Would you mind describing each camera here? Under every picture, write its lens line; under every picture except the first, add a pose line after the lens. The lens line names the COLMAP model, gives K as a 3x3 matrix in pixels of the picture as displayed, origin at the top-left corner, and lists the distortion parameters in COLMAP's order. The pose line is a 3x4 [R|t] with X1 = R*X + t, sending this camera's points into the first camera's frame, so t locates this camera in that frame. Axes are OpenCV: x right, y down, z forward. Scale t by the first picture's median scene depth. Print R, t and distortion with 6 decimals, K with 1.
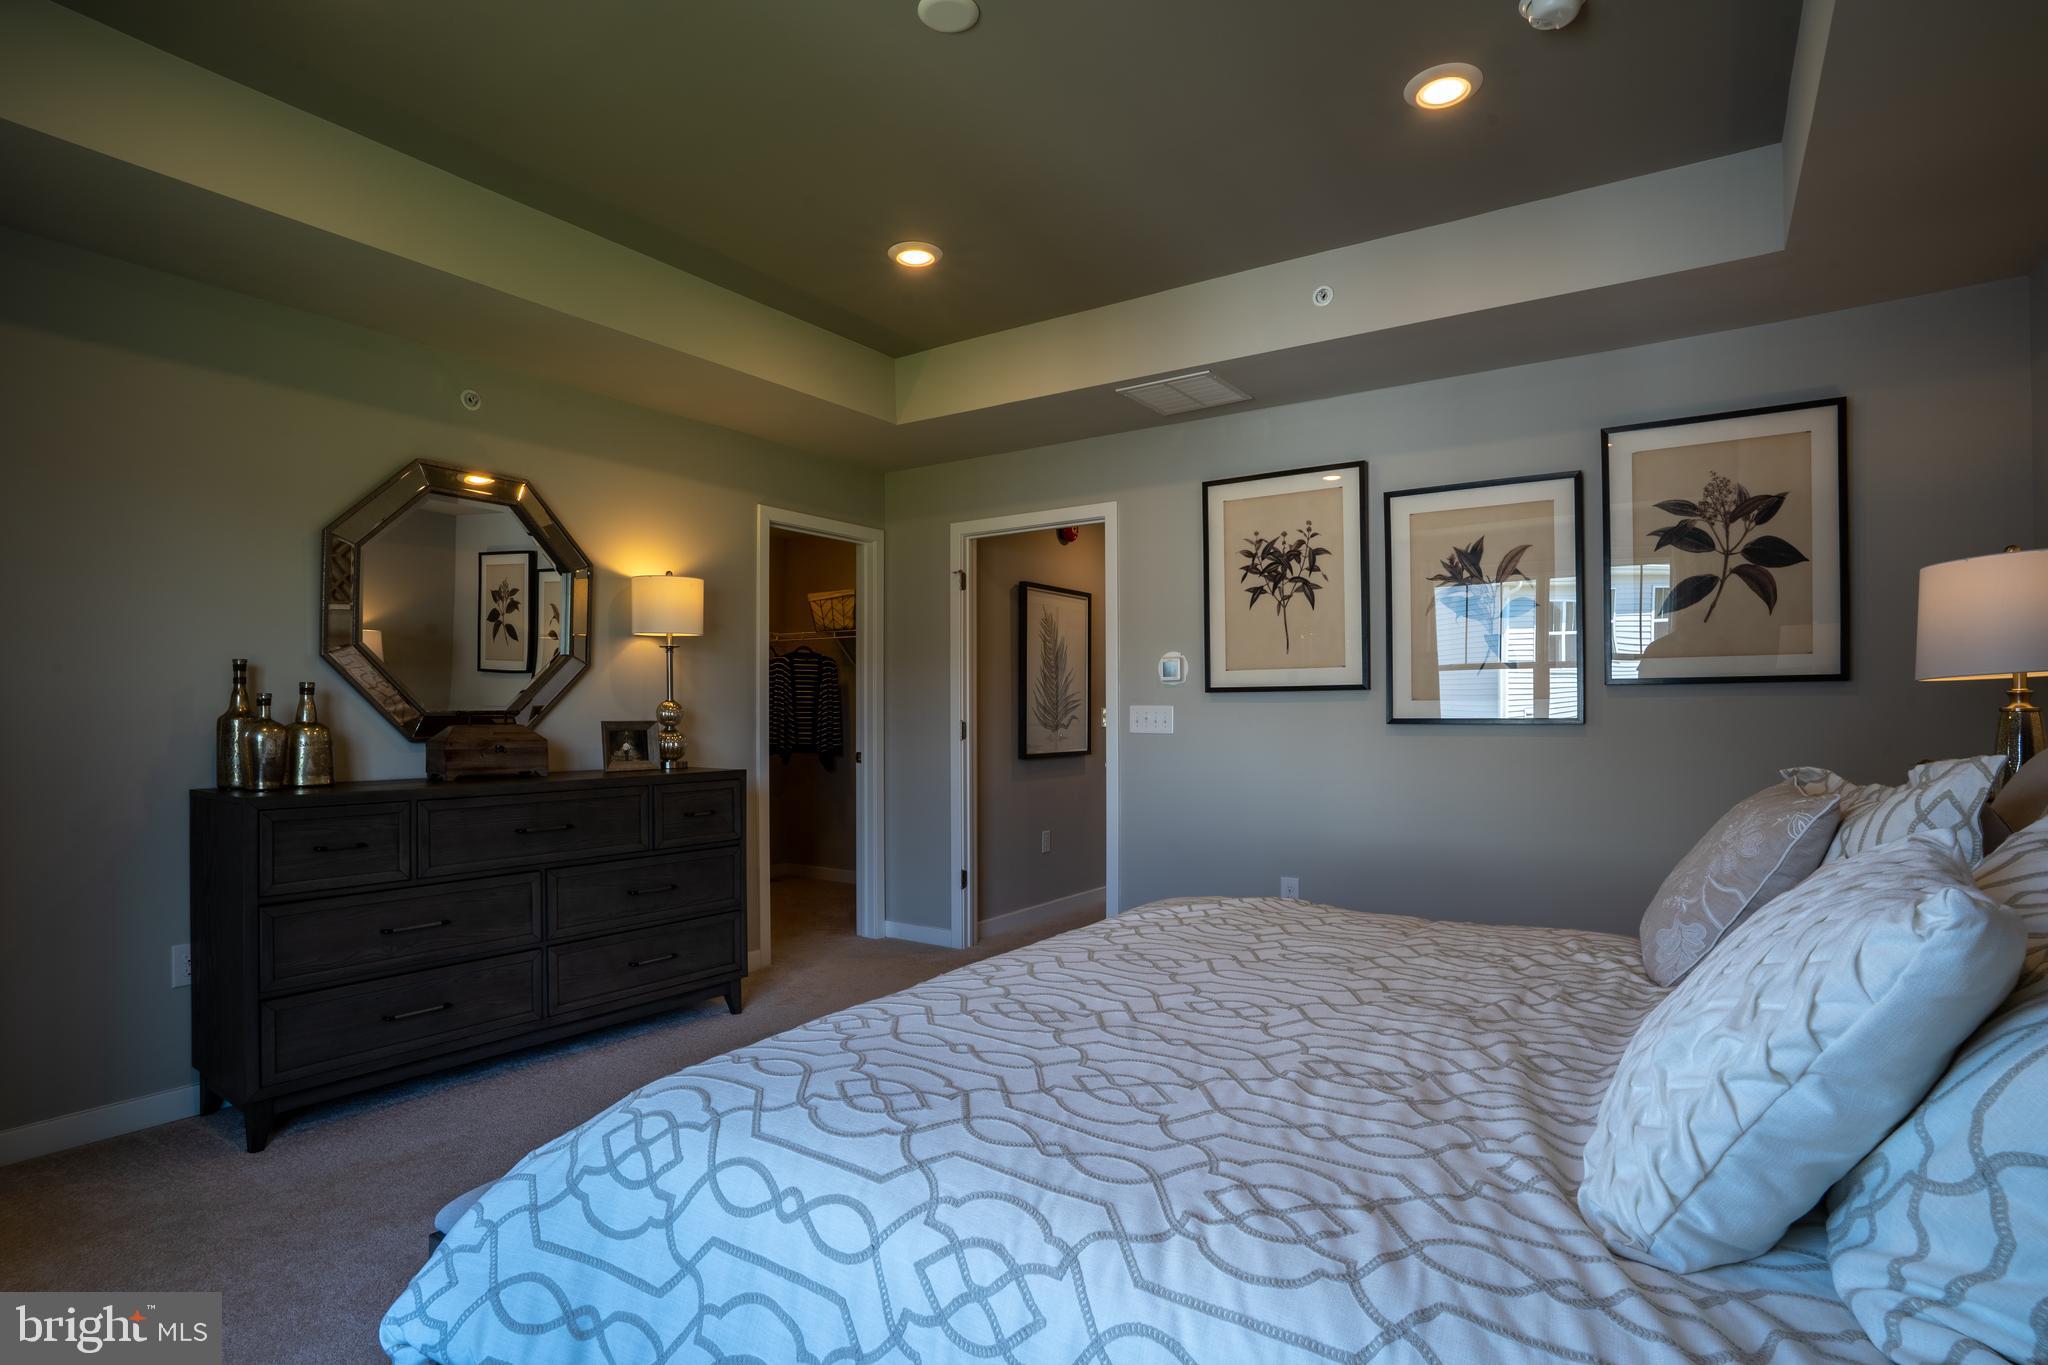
lens RADIAL K [[1011.2, 0, 1029.3], [0, 1011.2, 700.4], [0, 0, 1]] dist [-0.056205, 0.019567]
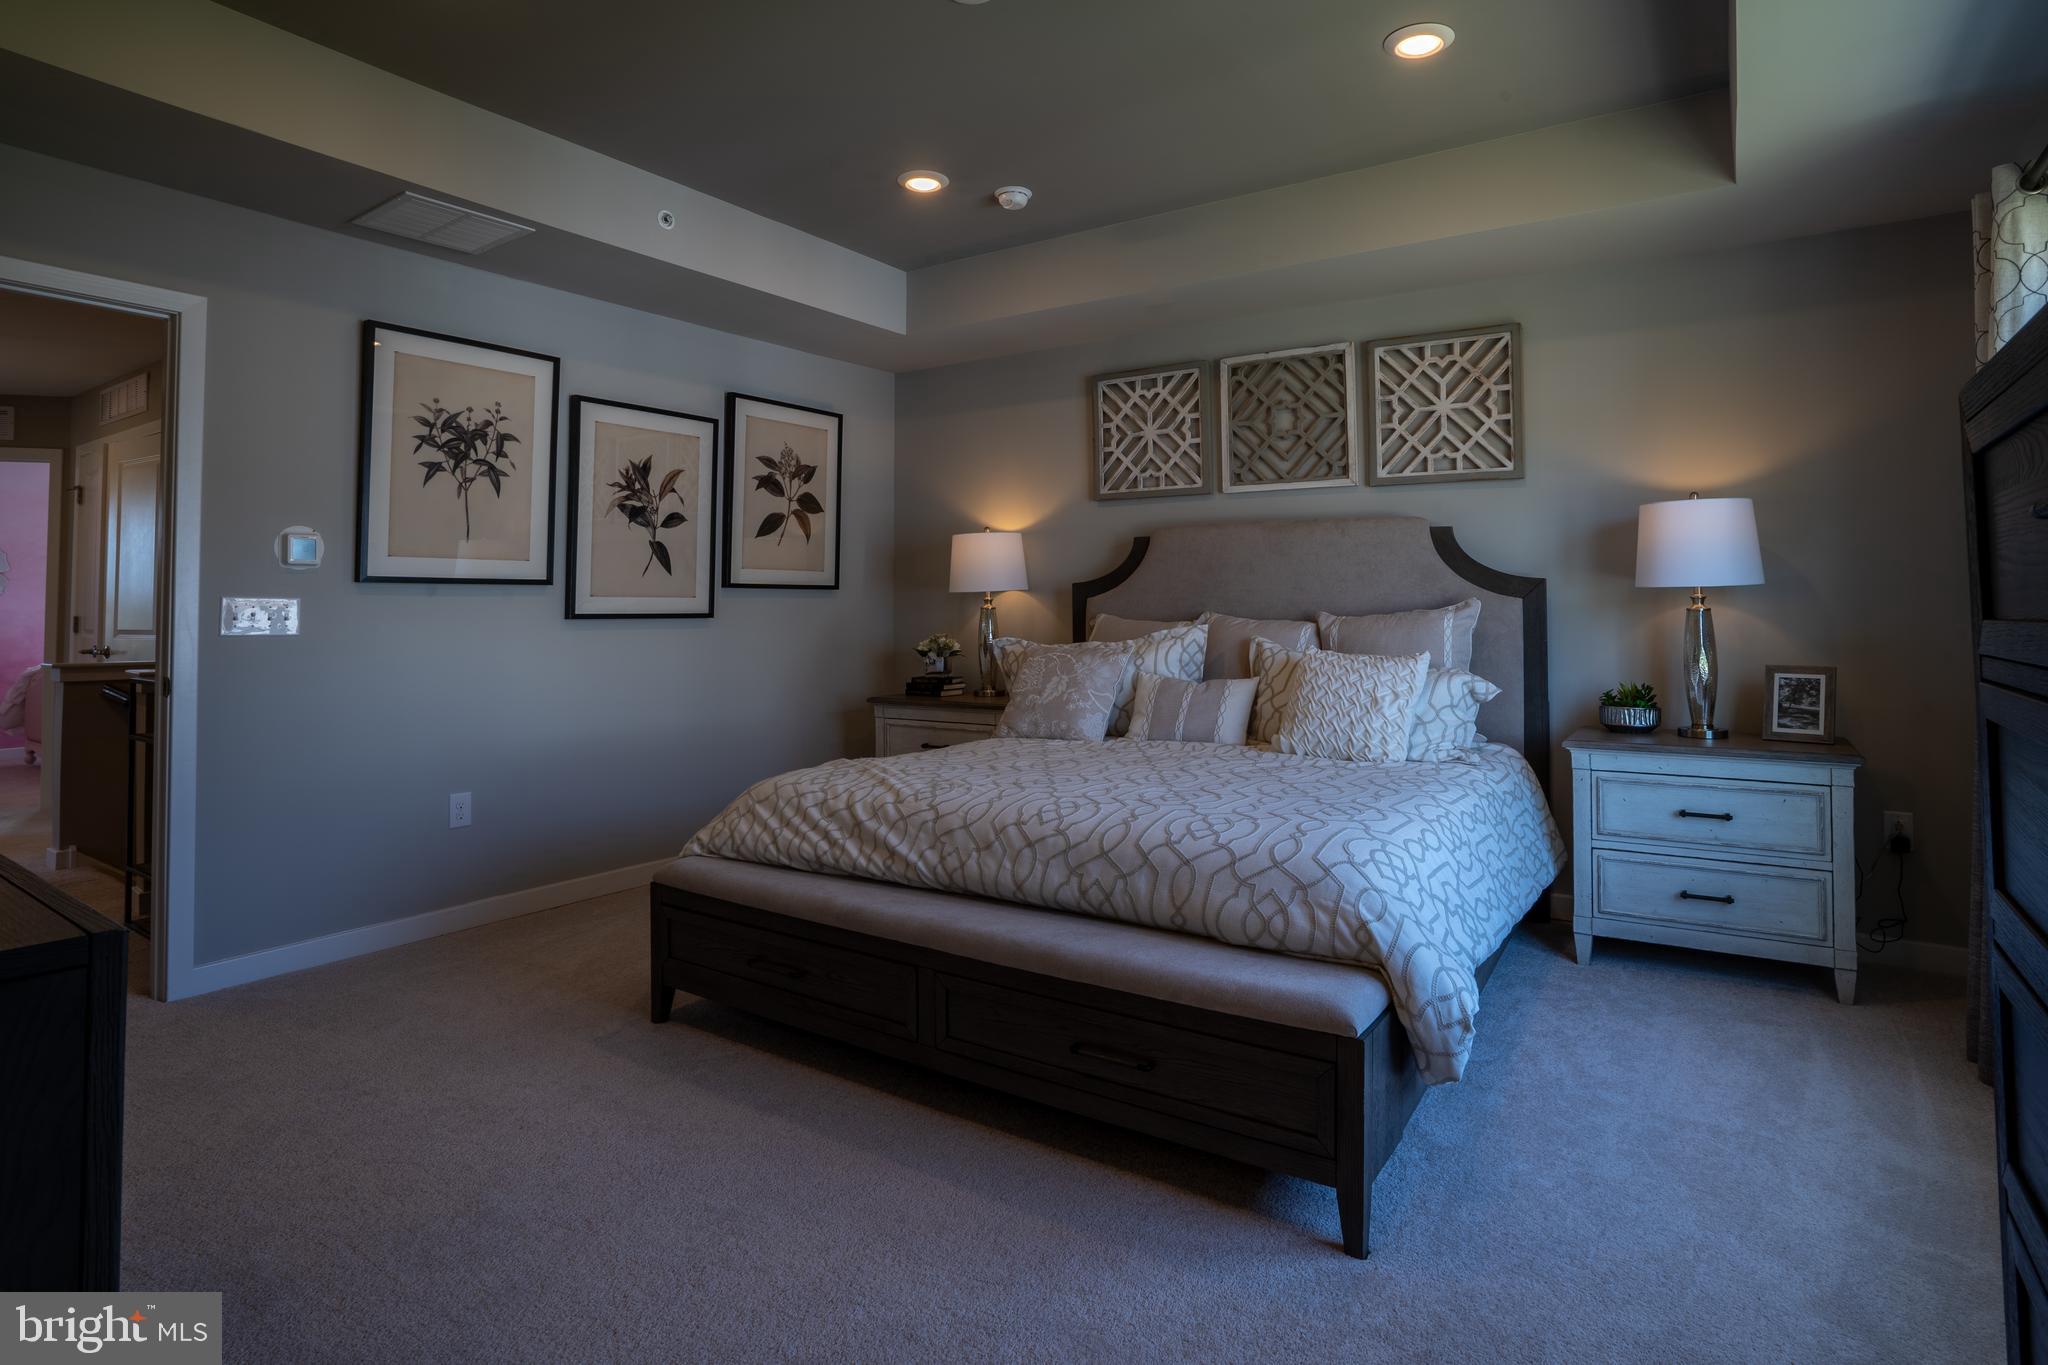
lens RADIAL K [[1011.2, 0, 1071.3], [0, 1011.2, 570.9], [0, 0, 1]] dist [-0.056205, 0.019567]
pose [[0.012185, 0.035626, 0.999291, -0.633981], [-0.013974, 0.999274, -0.035455, 0.003165], [-0.999828, -0.013532, 0.012674, 0.456028]]
